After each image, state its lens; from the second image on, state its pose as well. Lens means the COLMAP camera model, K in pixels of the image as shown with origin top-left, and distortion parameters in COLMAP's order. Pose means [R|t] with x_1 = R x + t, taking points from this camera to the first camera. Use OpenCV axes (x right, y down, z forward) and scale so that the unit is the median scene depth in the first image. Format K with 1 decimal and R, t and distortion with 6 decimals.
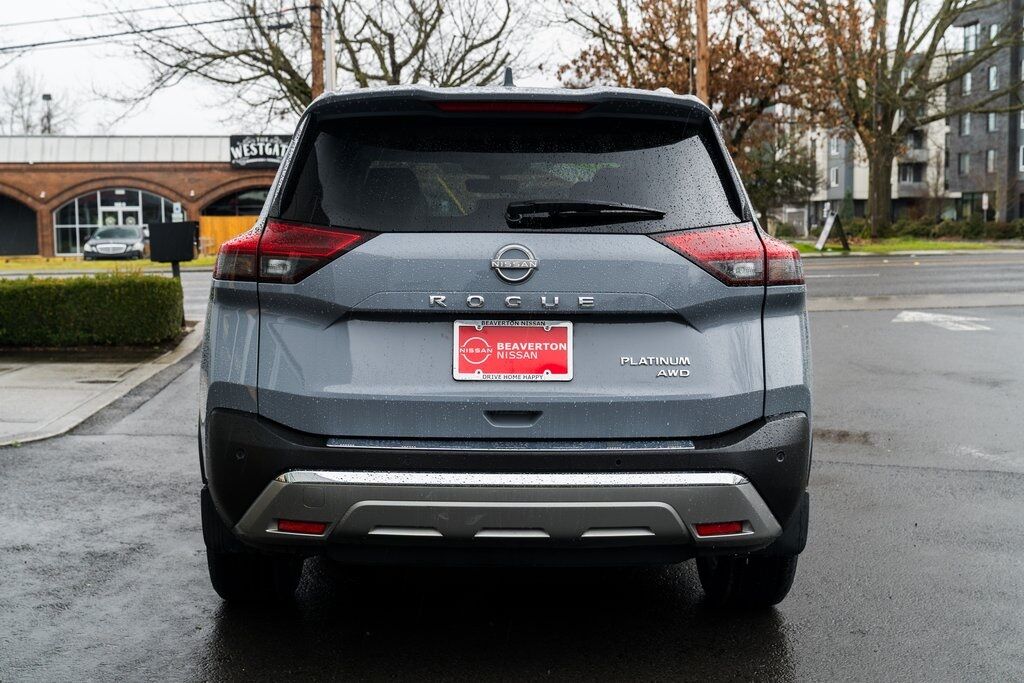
lens RADIAL K [[1365.4, 0, 519.0], [0, 1365.4, 343.0], [0, 0, 1]] dist [0.032024, 0.000000]
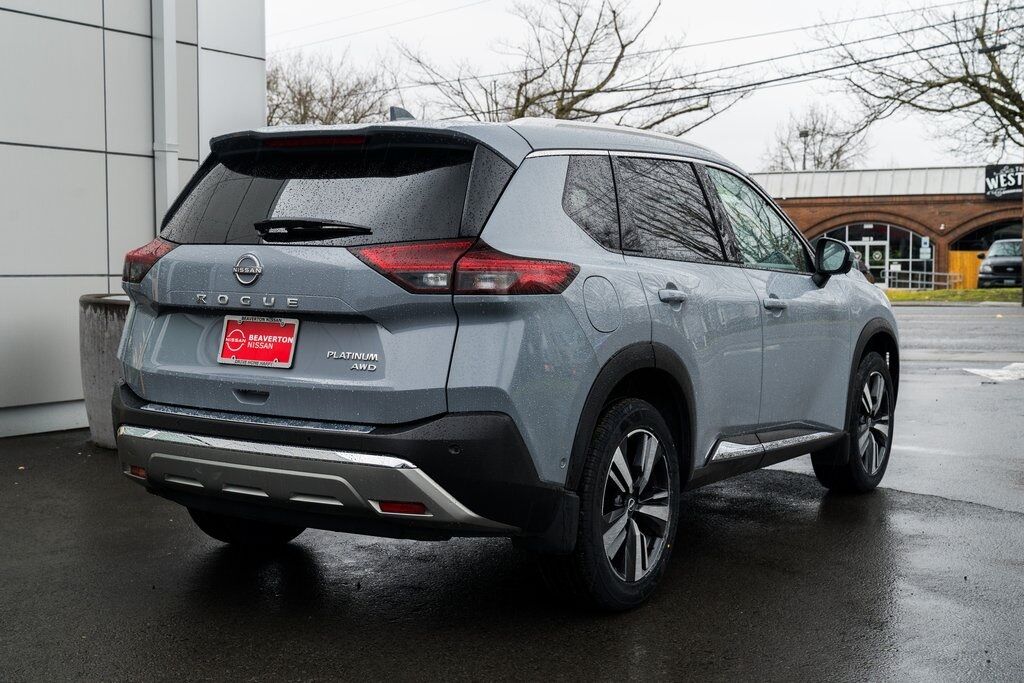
lens RADIAL K [[1426.1, 0, 516.5], [0, 1426.1, 334.8], [0, 0, 1]] dist [0.057189, 0.000000]
pose [[0.824817, 0.038609, -0.564080, 0.114561], [-0.058543, 0.998135, -0.017286, 0.001025], [0.562360, 0.047281, 0.825539, 0.009516]]
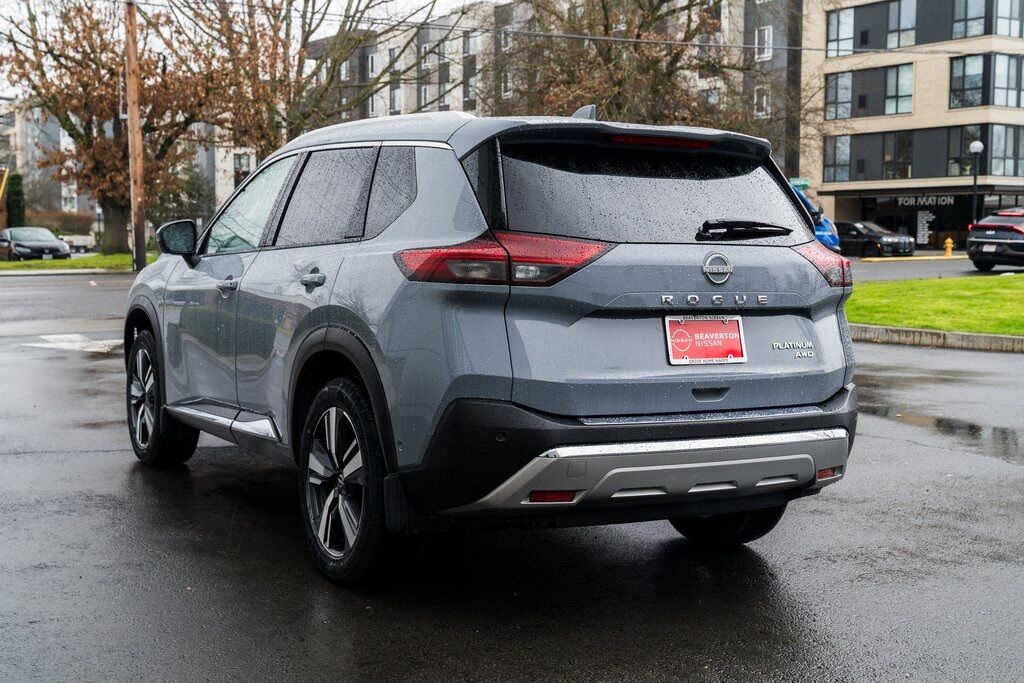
lens RADIAL K [[1297.0, 0, 506.8], [0, 1297.0, 350.2], [0, 0, 1]] dist [0.035079, 0.000000]
pose [[0.890499, -0.027852, 0.454132, -0.088291], [0.027523, 0.999594, 0.007336, 0.000182], [-0.454152, 0.005966, 0.890904, 0.004473]]
